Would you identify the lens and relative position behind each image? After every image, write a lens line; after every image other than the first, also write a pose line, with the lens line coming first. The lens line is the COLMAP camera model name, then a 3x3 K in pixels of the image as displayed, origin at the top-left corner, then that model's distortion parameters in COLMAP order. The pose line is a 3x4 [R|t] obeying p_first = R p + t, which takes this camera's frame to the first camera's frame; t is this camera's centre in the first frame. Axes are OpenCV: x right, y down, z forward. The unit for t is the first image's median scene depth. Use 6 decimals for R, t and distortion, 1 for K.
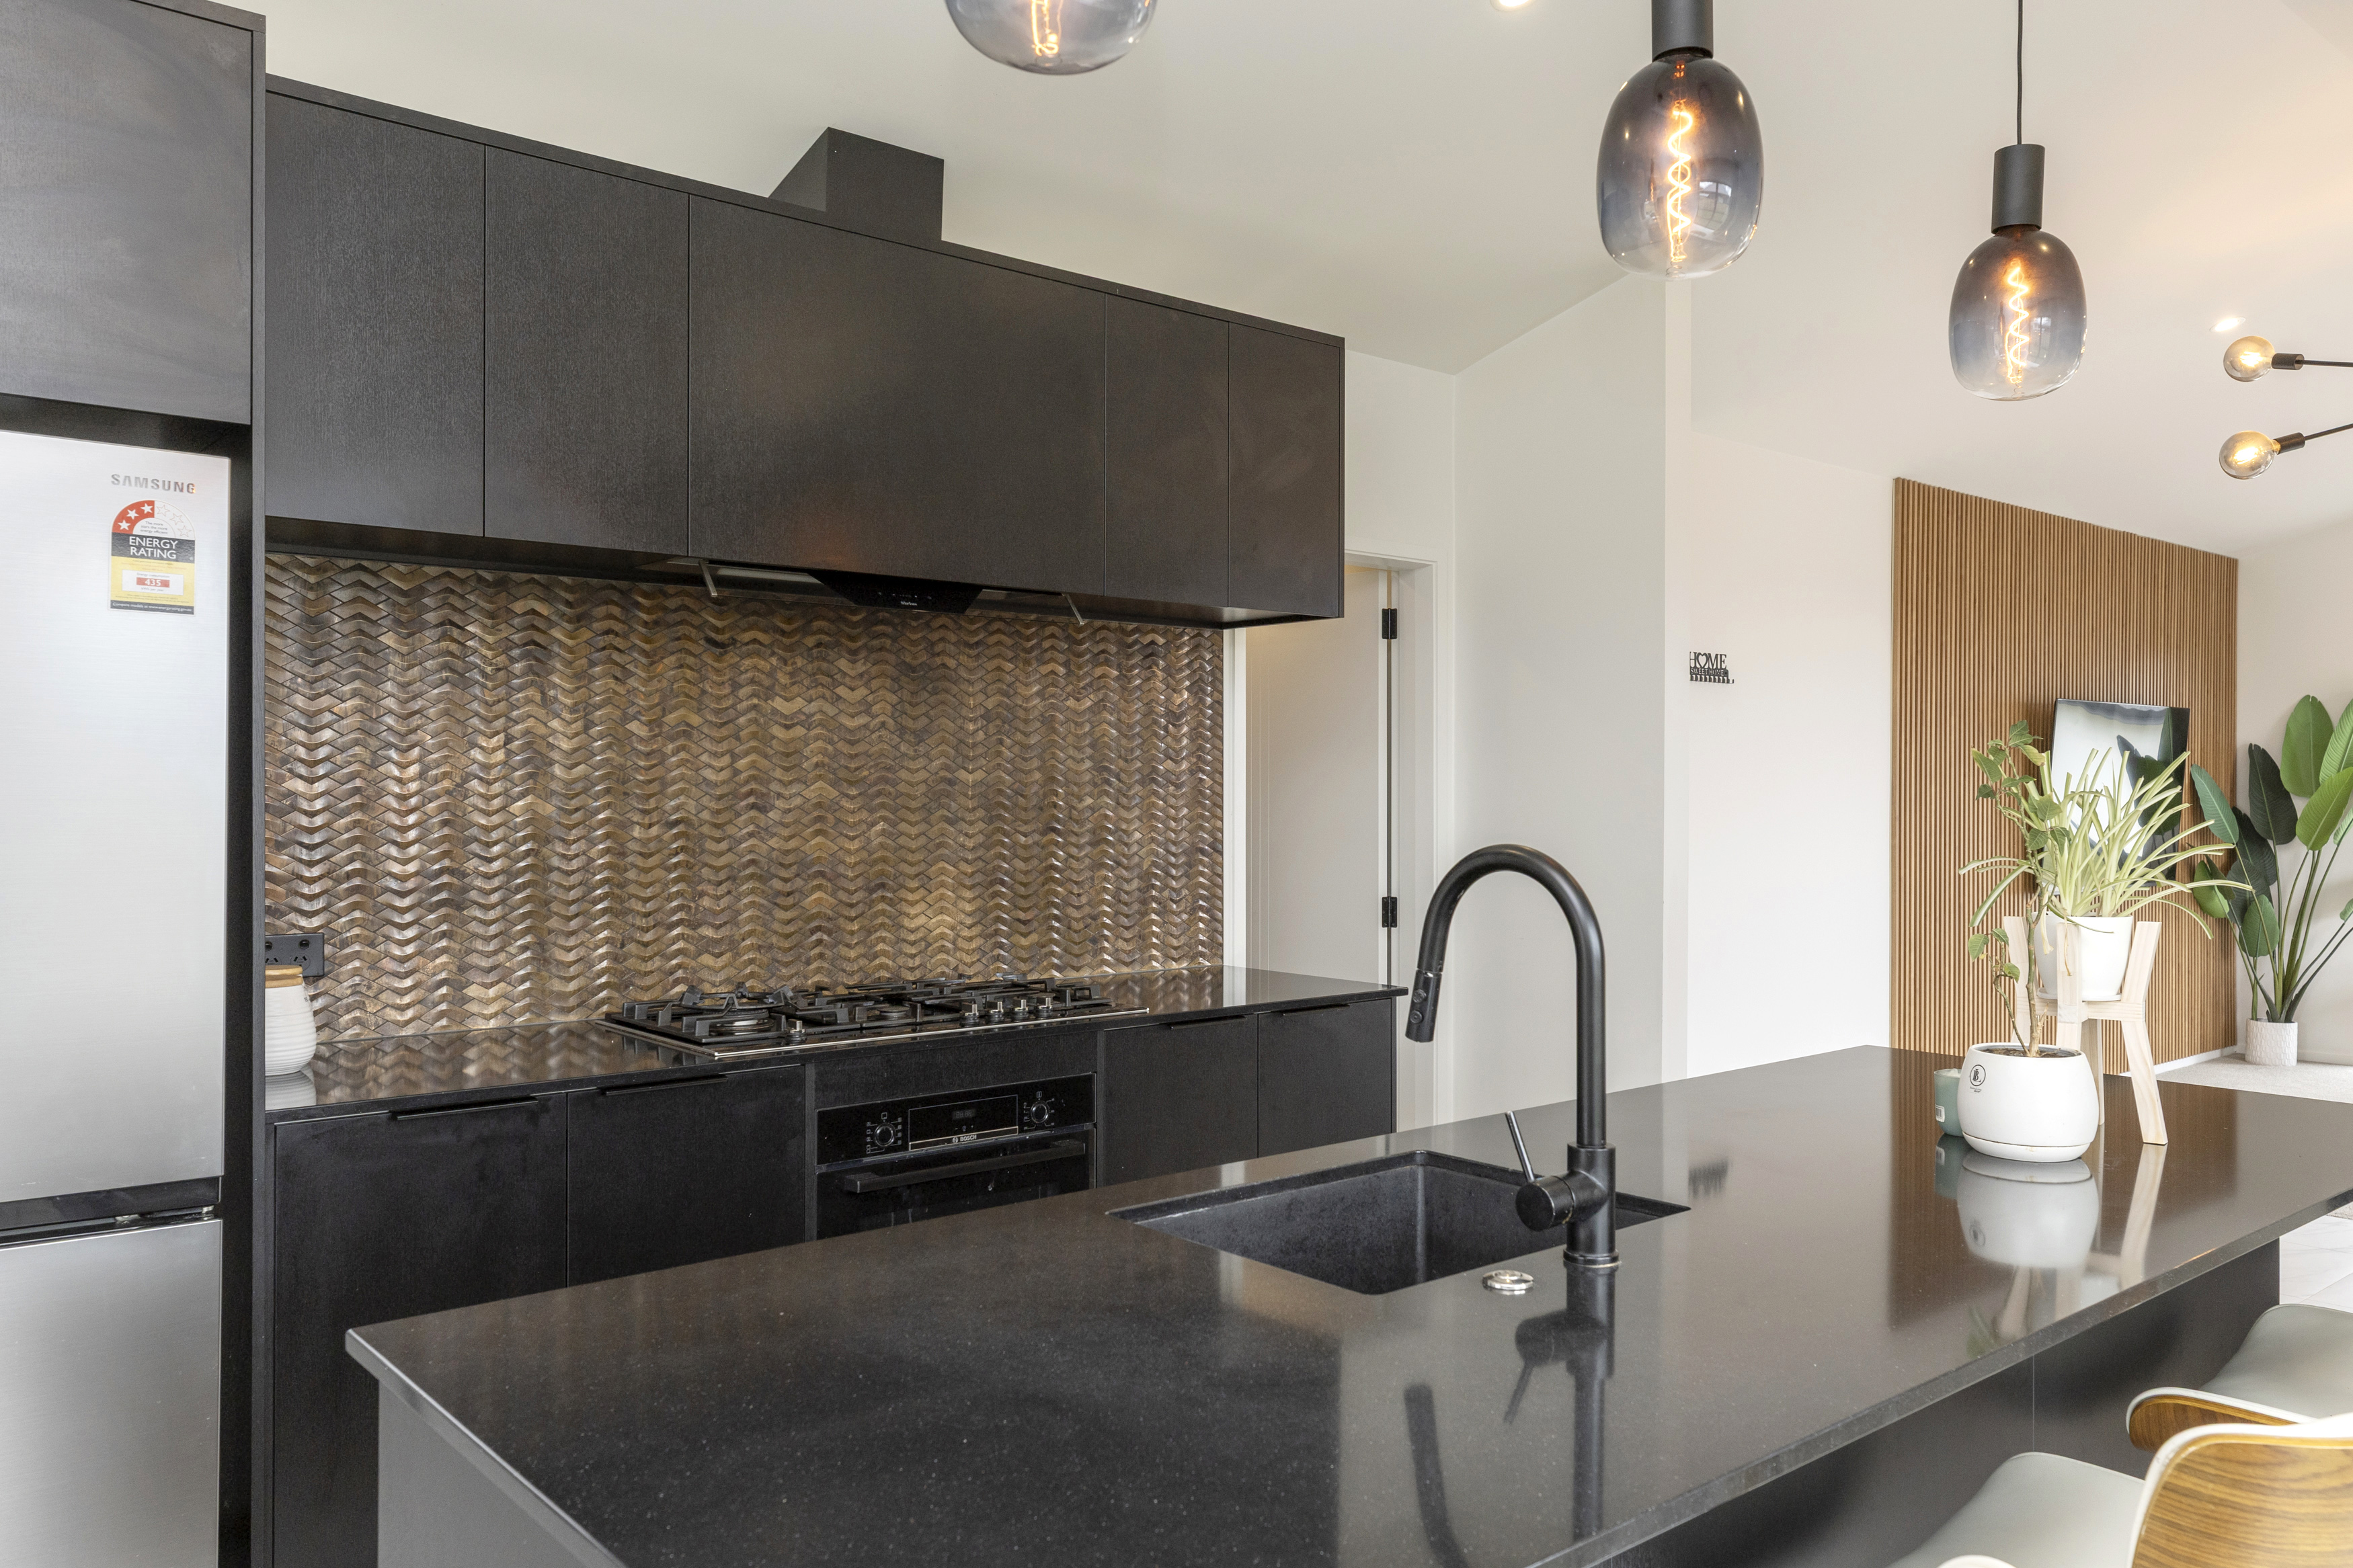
lens RADIAL K [[1701.0, 0, 1239.2], [0, 1701.0, 773.5], [0, 0, 1]] dist [-0.019613, 0.003098]
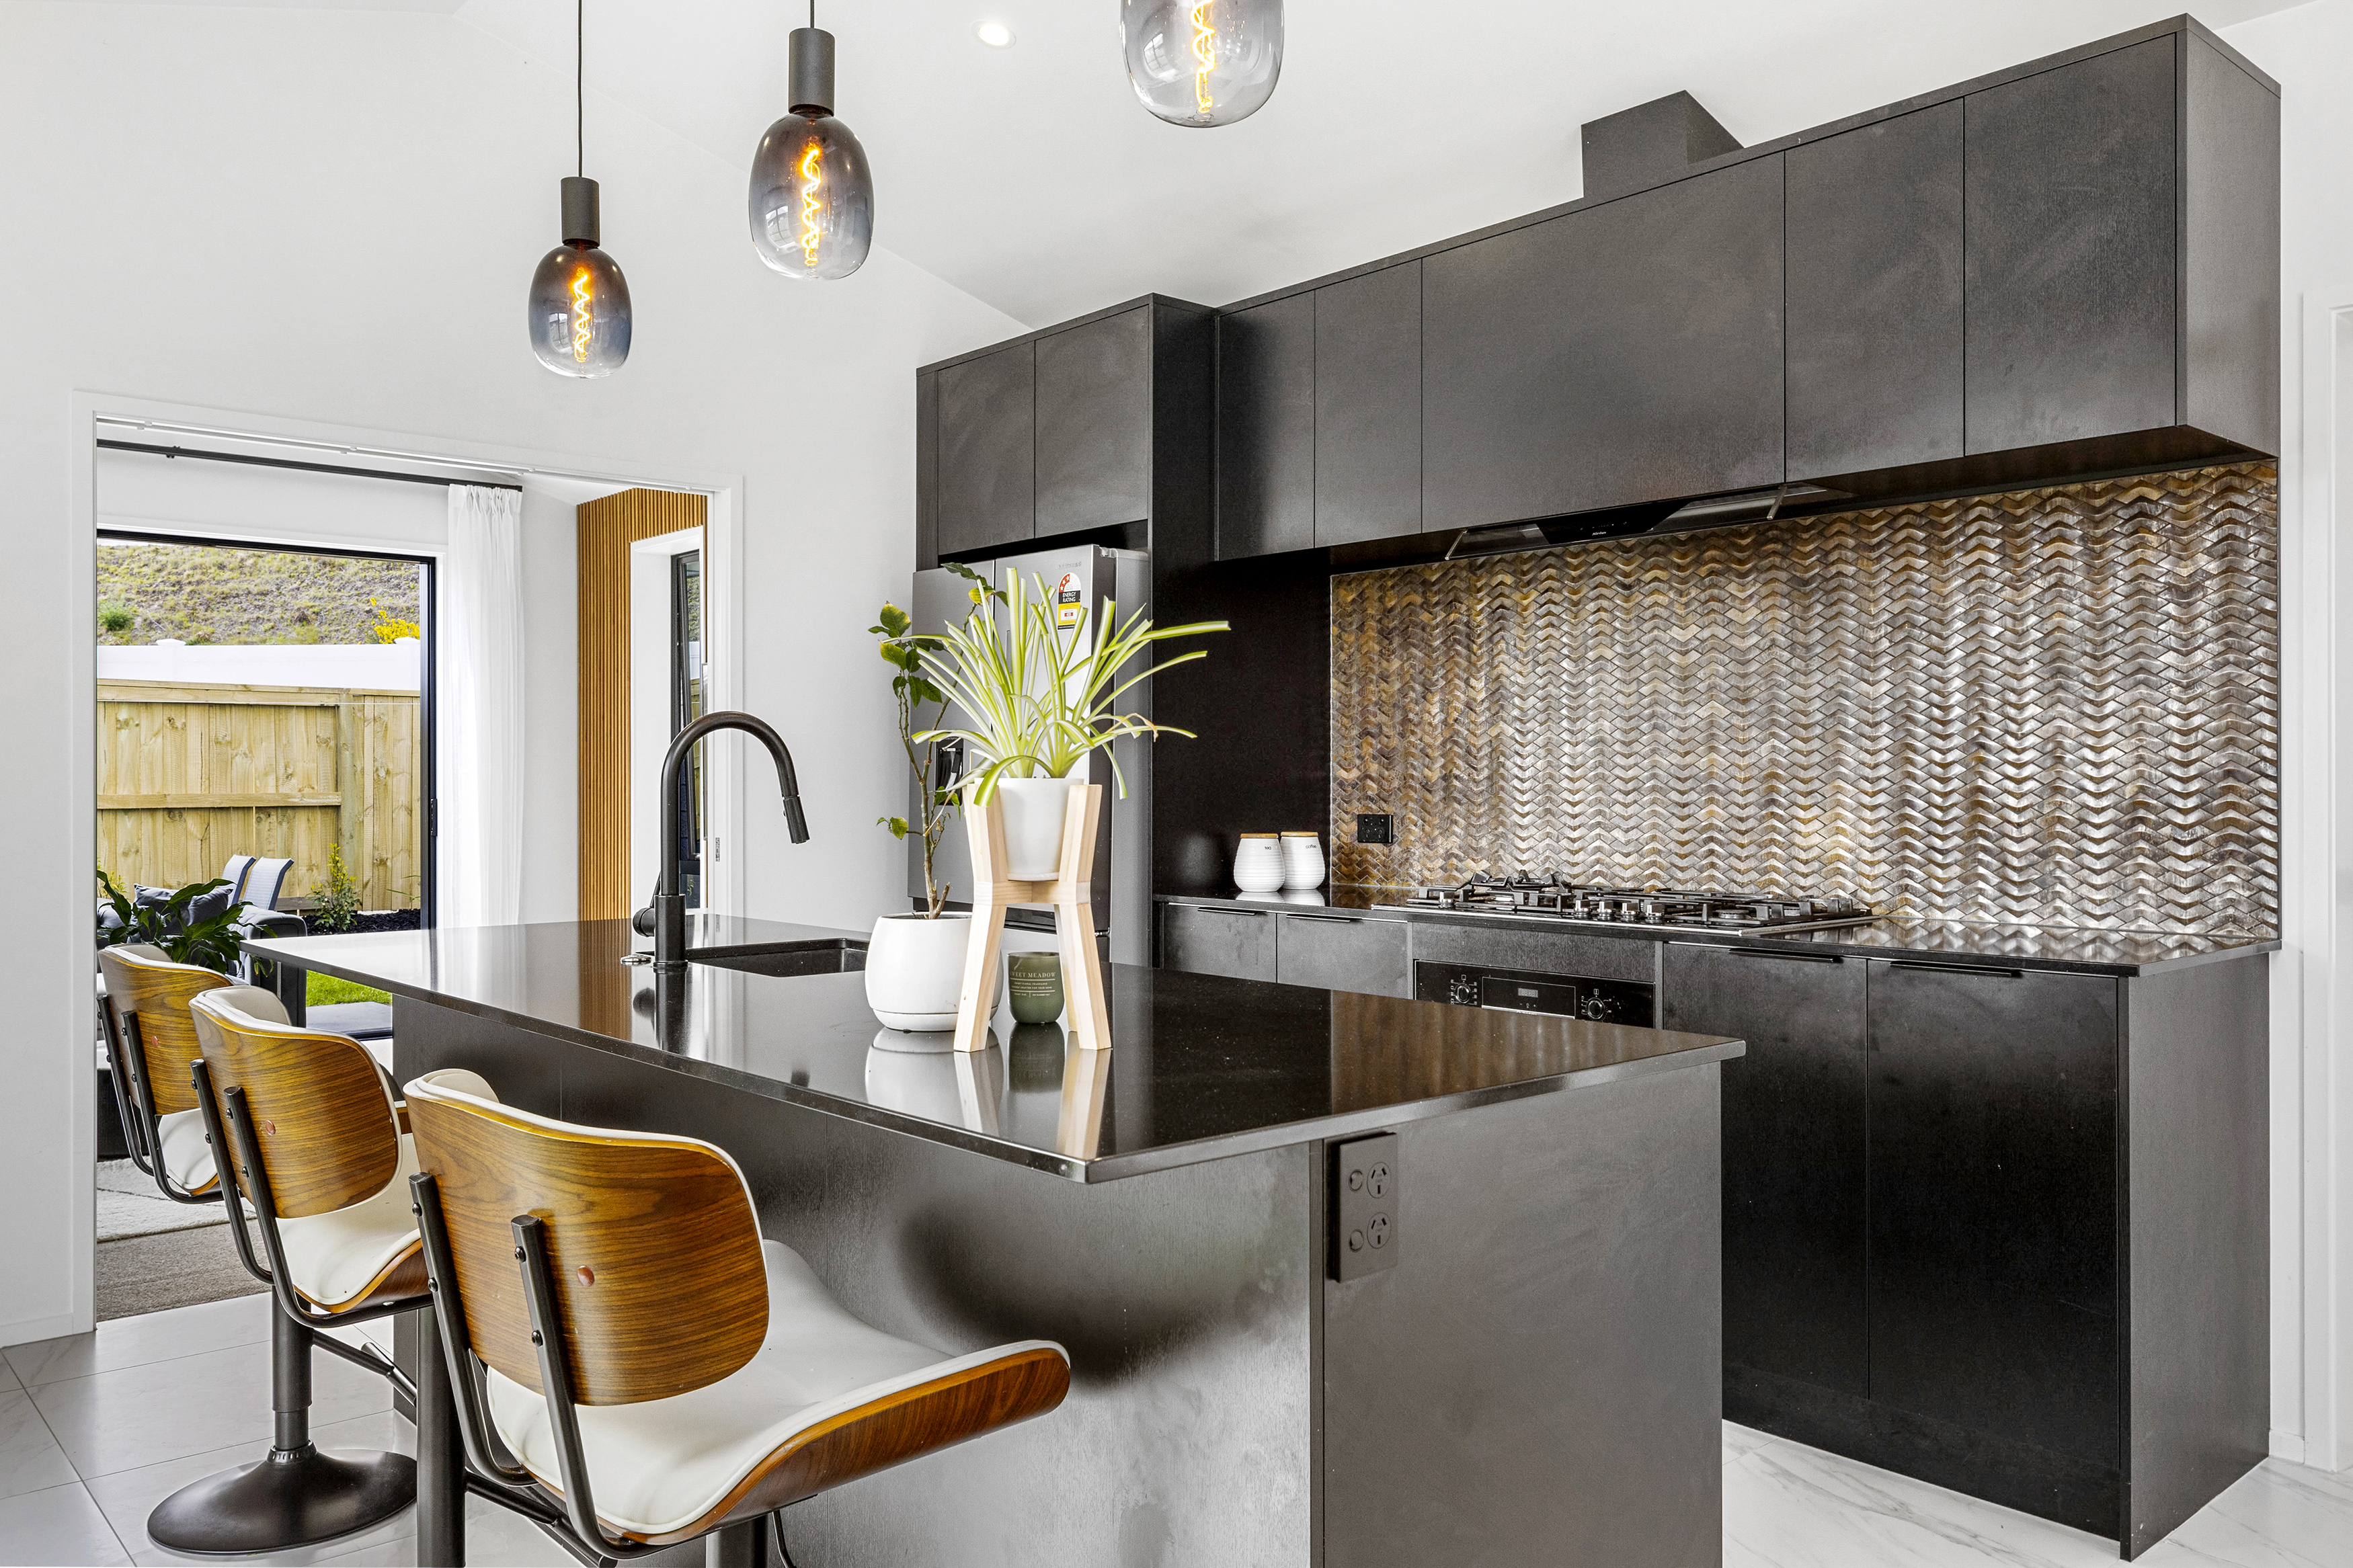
lens RADIAL K [[1750.2, 0, 1169.7], [0, 1750.2, 800.2], [0, 0, 1]] dist [0.003091, 0.007618]
pose [[0.007222, 0.012987, -0.999890, 0.824850], [0.015031, 0.999801, 0.013094, 0.045763], [0.999861, -0.015124, 0.007025, 0.631288]]
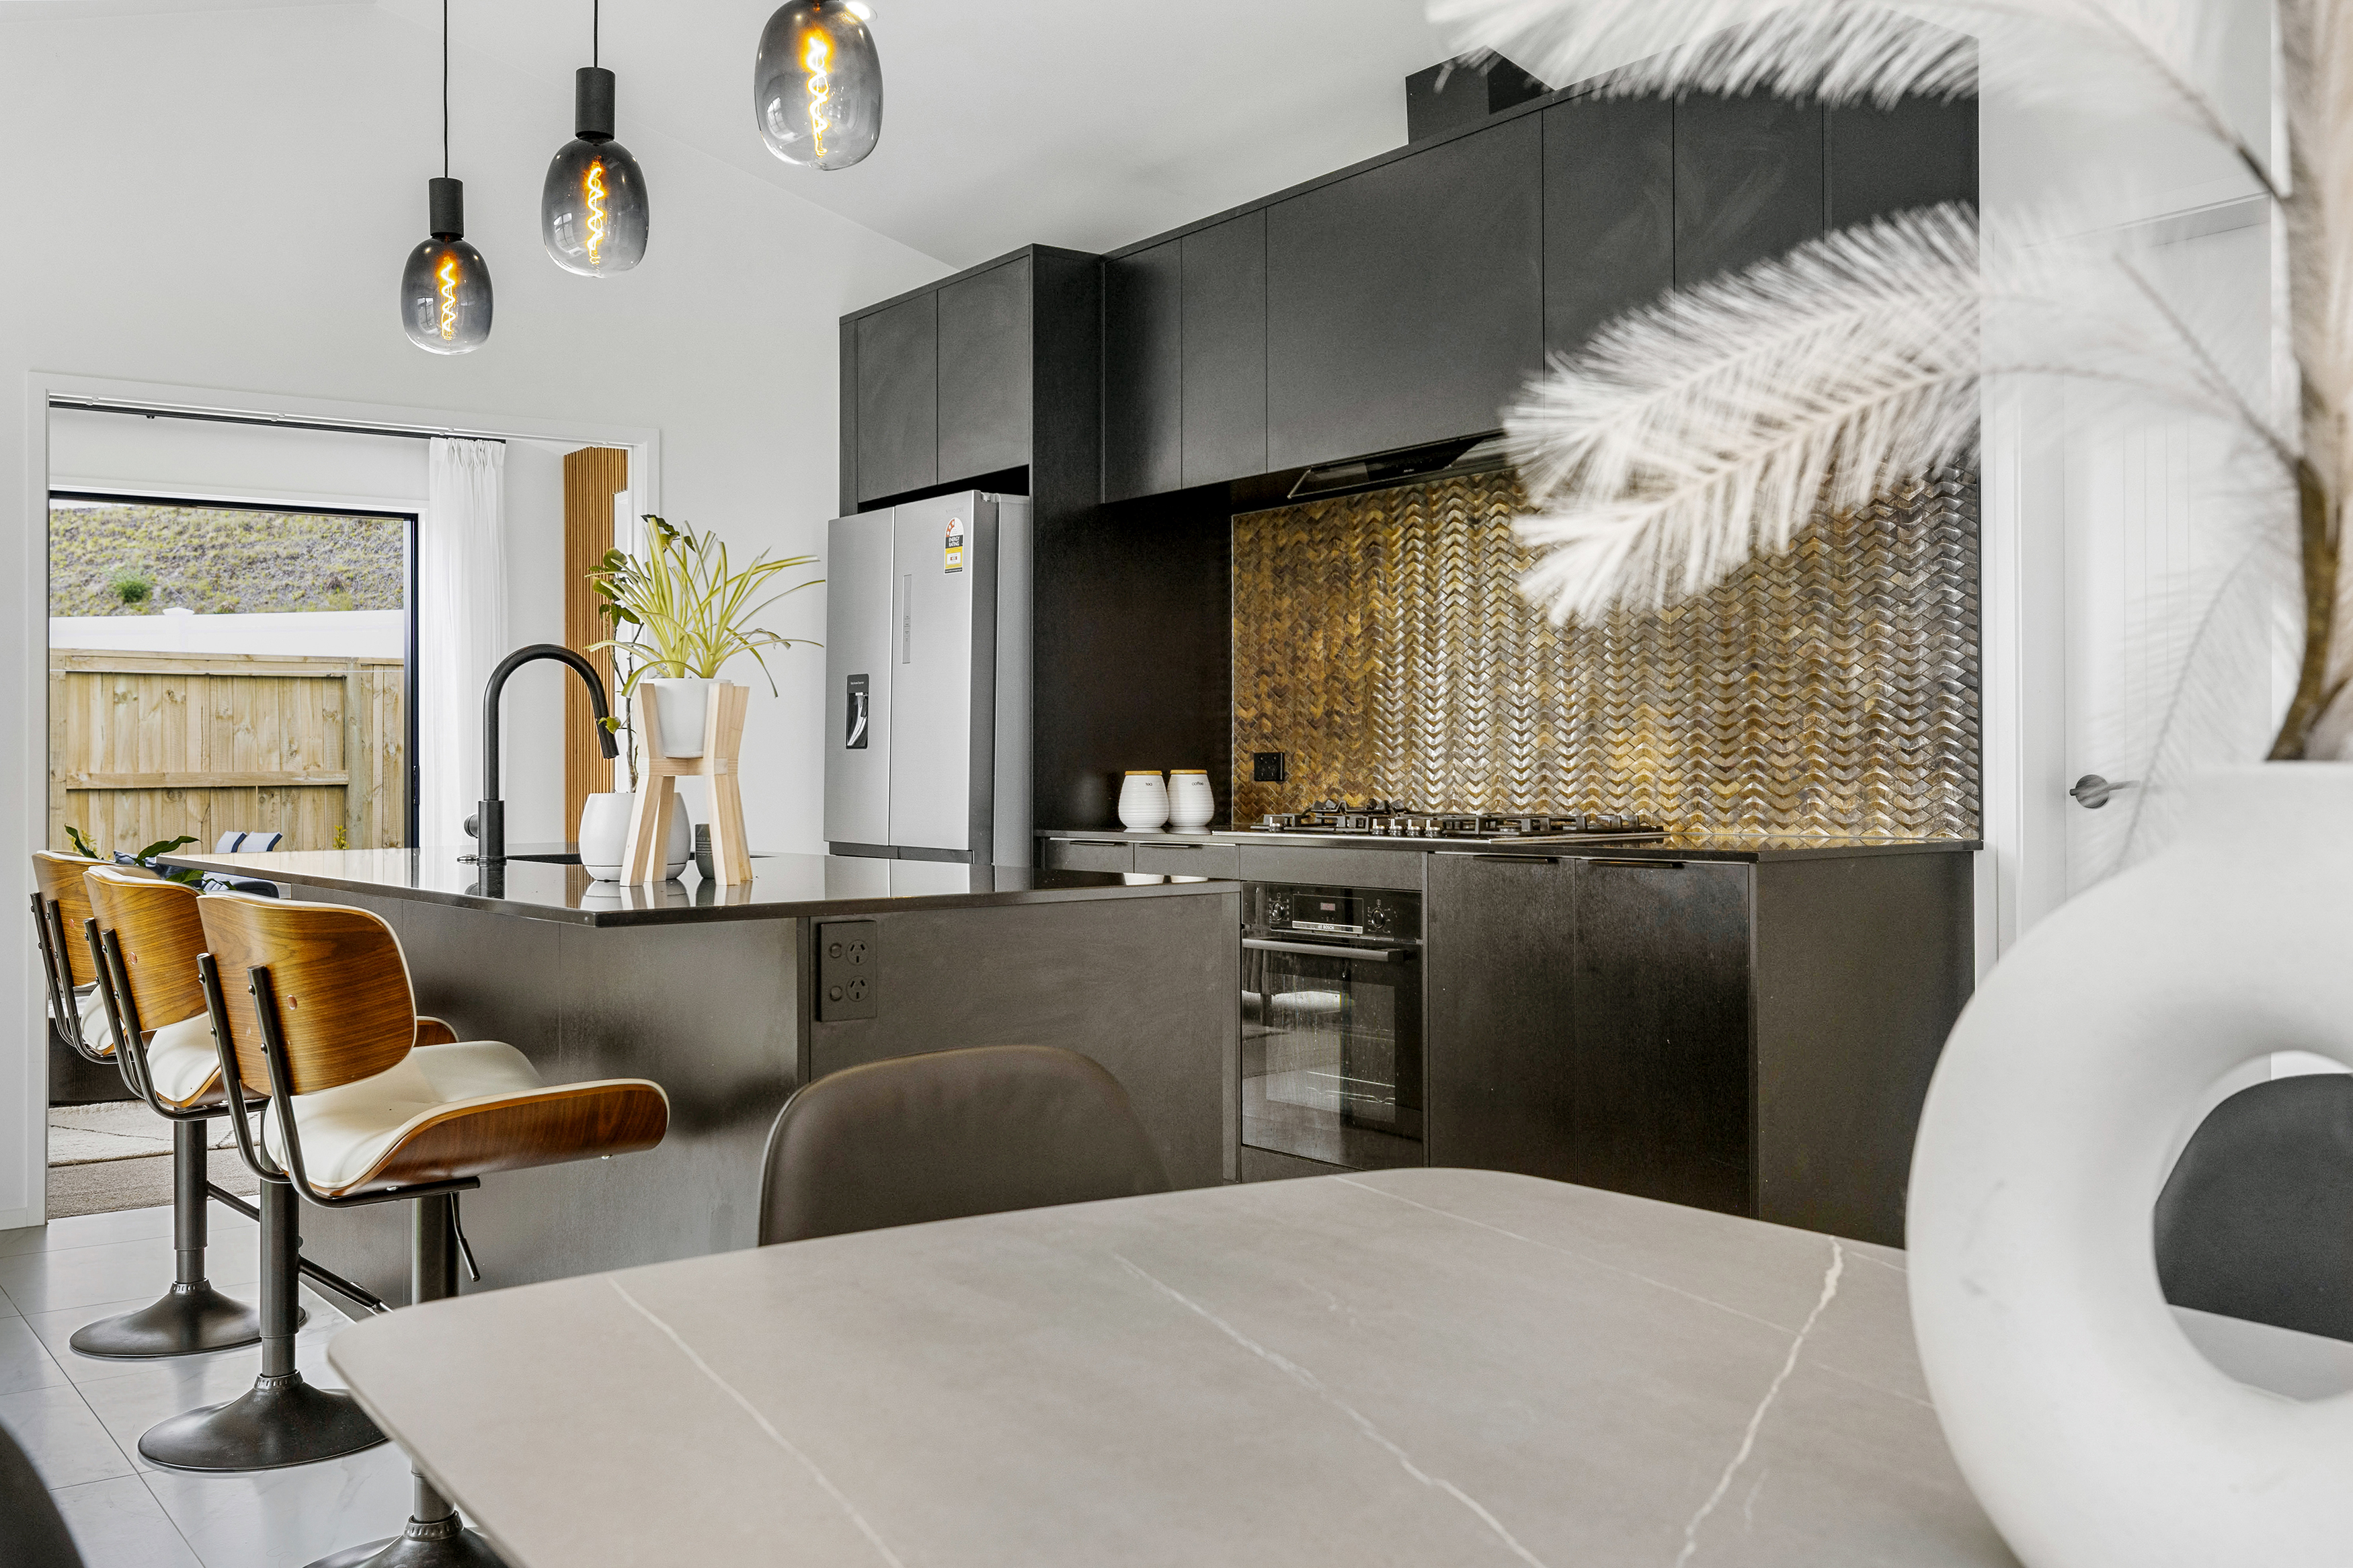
lens RADIAL K [[2137.4, 0, 1170.1], [0, 2137.4, 754.8], [0, 0, 1]] dist [0.008078, 0.000000]
pose [[-0.085561, -0.003671, -0.996326, 1.110502], [0.024235, 0.999690, -0.005764, 0.084073], [0.996038, -0.024639, -0.085445, 0.850608]]
